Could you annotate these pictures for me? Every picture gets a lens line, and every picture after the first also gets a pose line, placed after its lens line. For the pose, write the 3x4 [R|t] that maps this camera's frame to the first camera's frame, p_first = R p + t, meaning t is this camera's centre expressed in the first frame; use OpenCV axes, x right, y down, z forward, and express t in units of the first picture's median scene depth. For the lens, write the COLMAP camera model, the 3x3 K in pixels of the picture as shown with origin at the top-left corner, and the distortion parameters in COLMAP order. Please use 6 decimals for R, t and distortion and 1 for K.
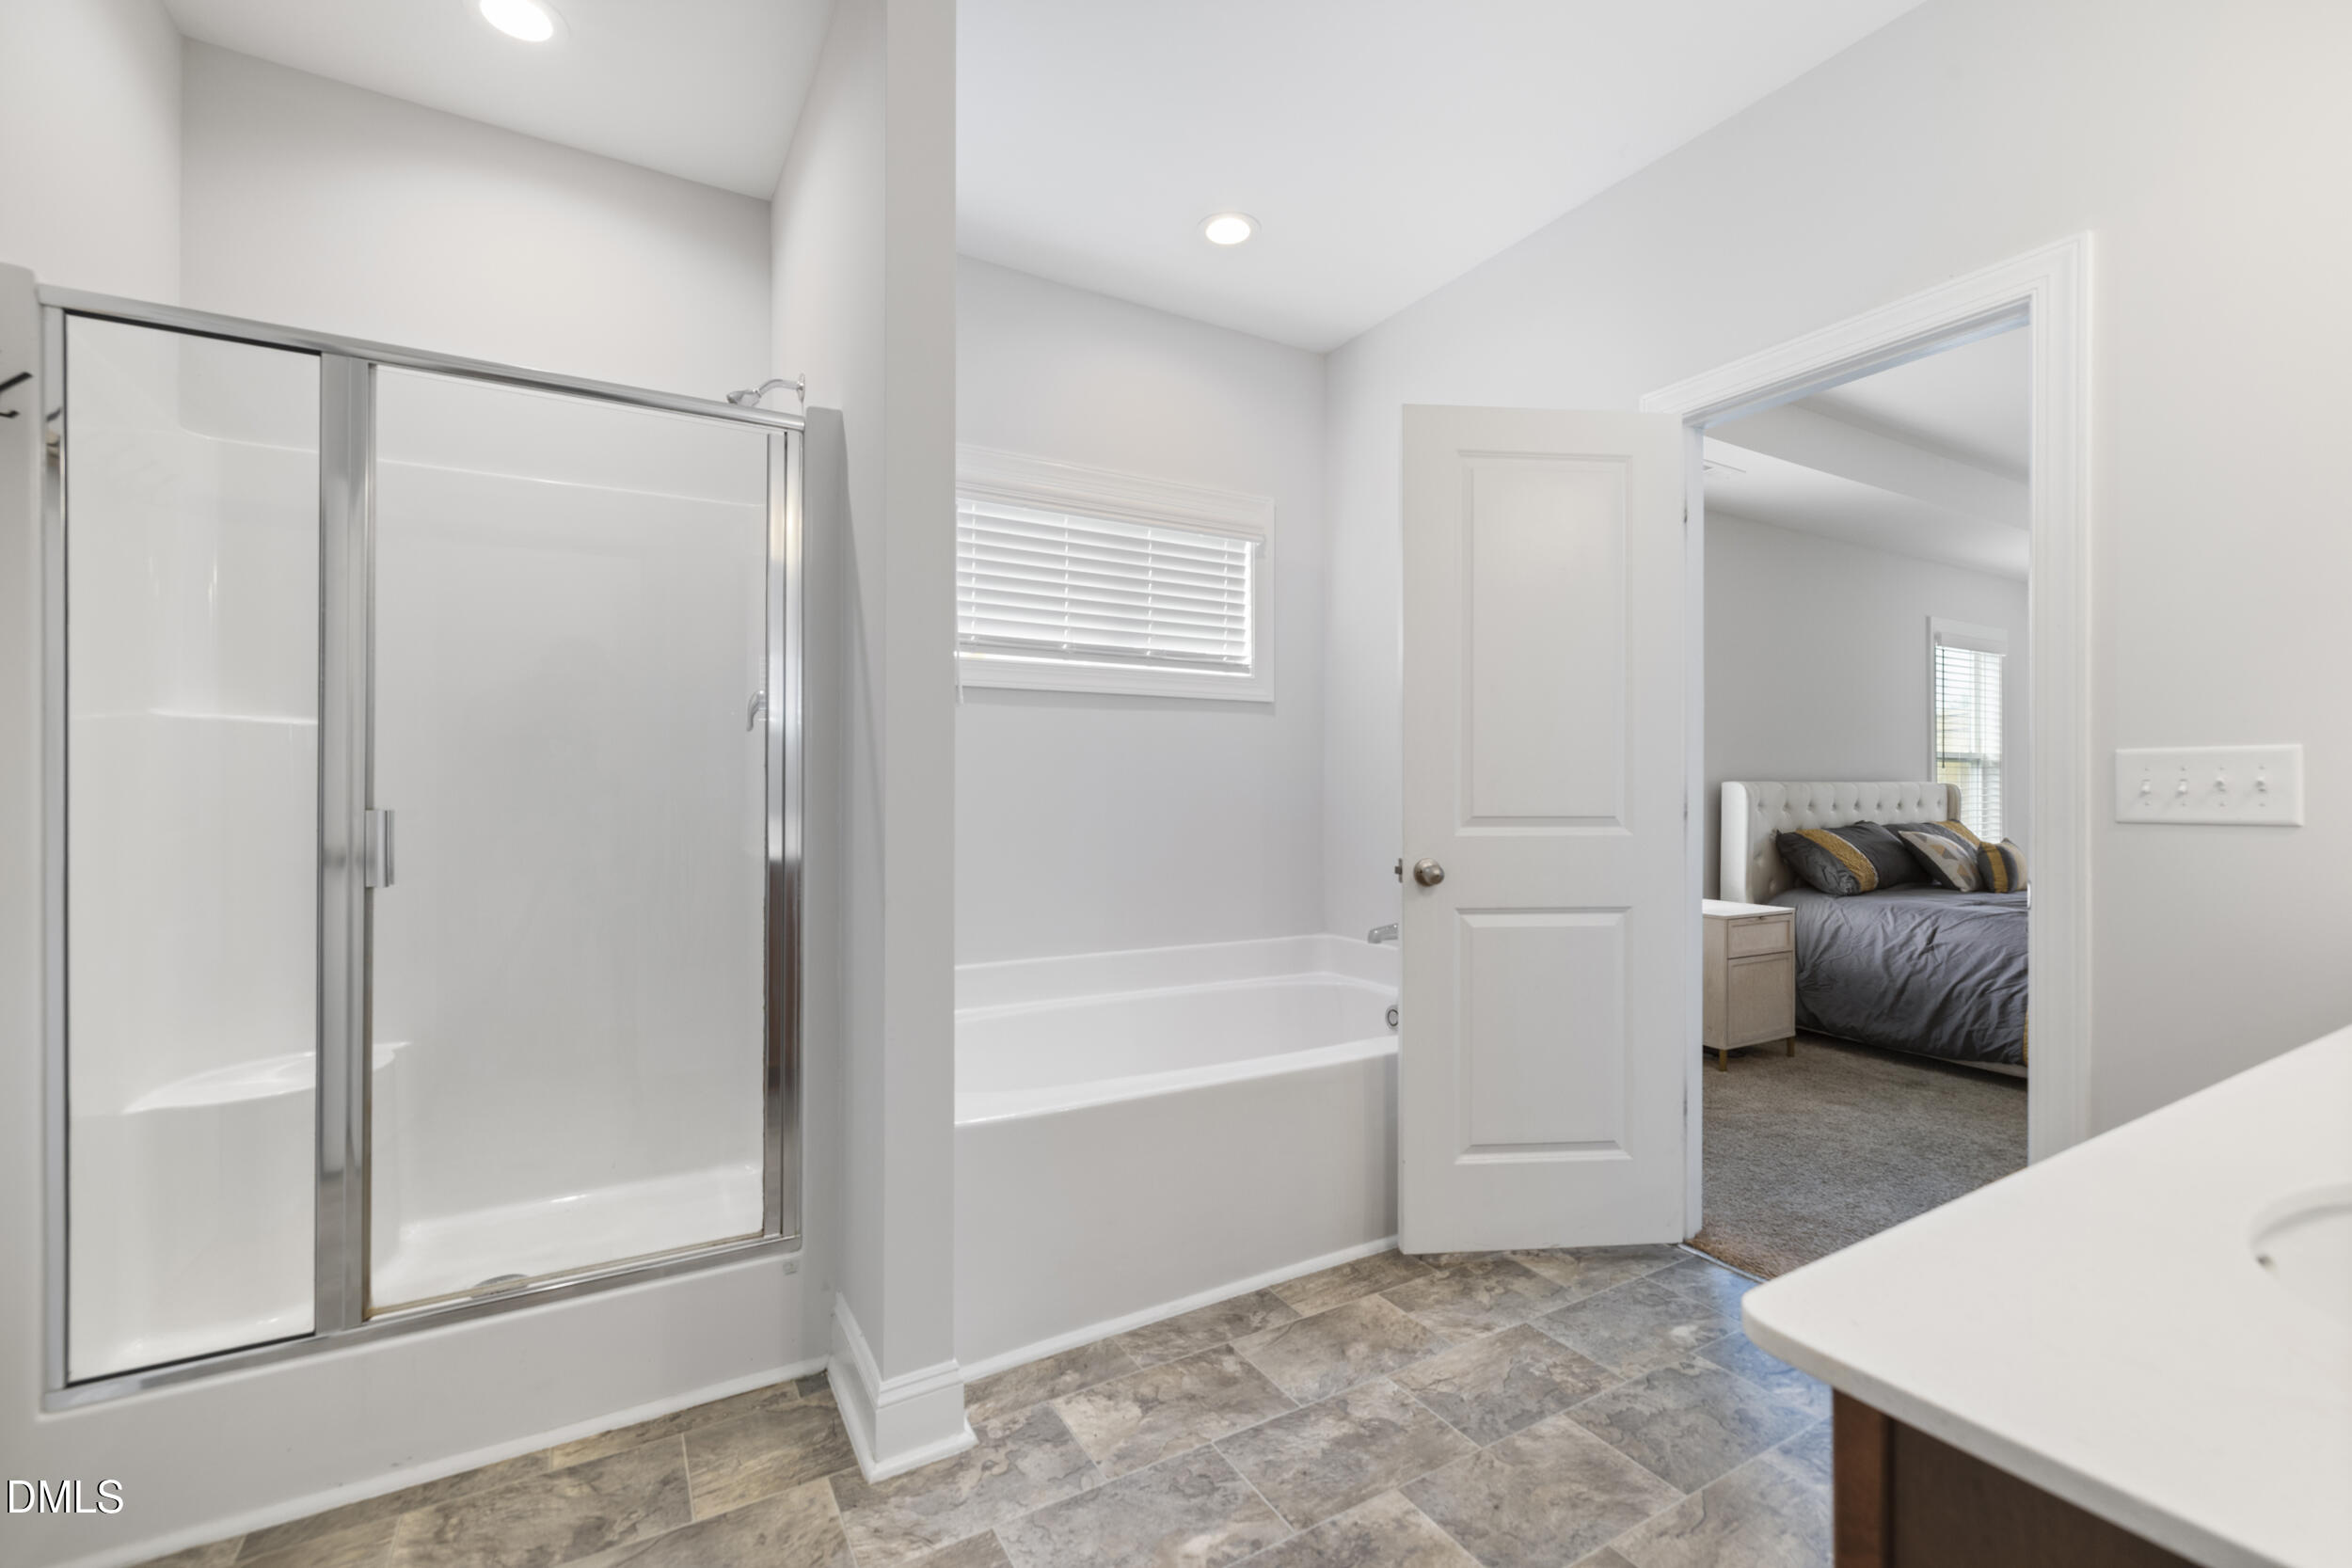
lens RADIAL K [[988.8, 0, 1176.0], [0, 988.8, 784.0], [0, 0, 1]] dist [-0.001192, -0.000141]
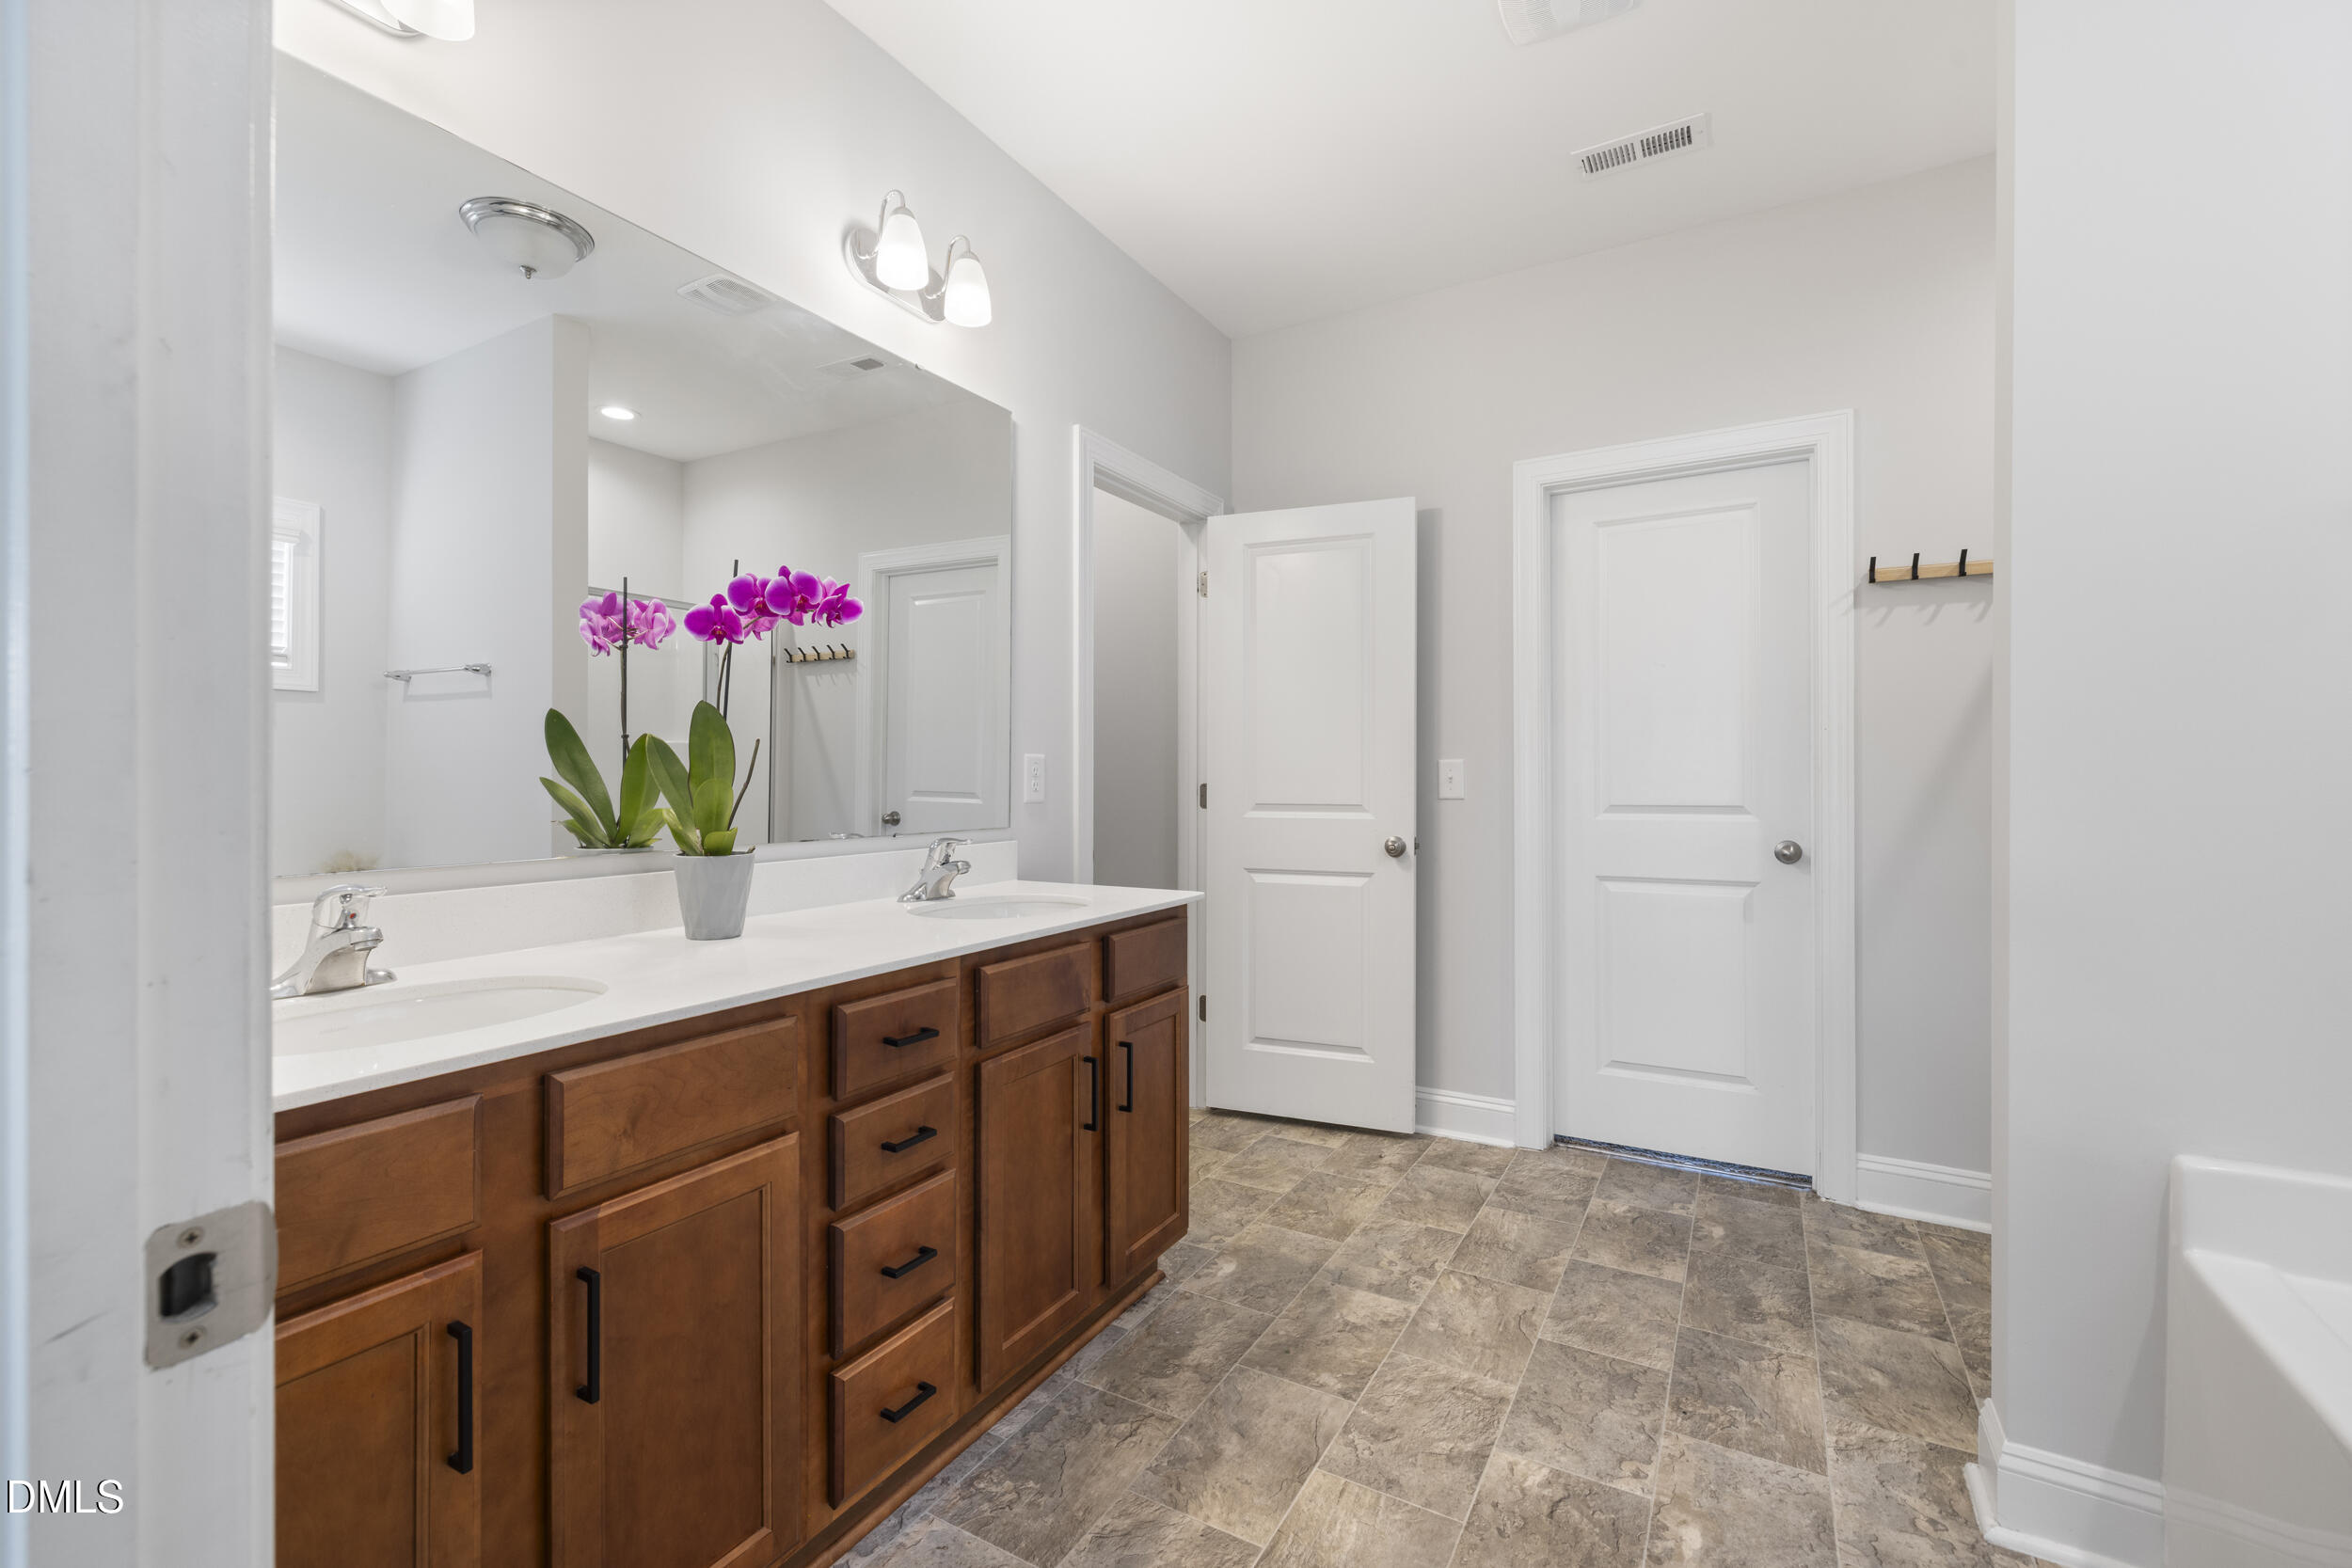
lens RADIAL K [[988.8, 0, 1176.0], [0, 988.8, 784.0], [0, 0, 1]] dist [-0.001192, -0.000141]
pose [[-0.867347, -0.003835, -0.497690, 1.244707], [0.000145, 0.999968, -0.007958, 0.016019], [0.497705, -0.006975, -0.867319, 2.154393]]
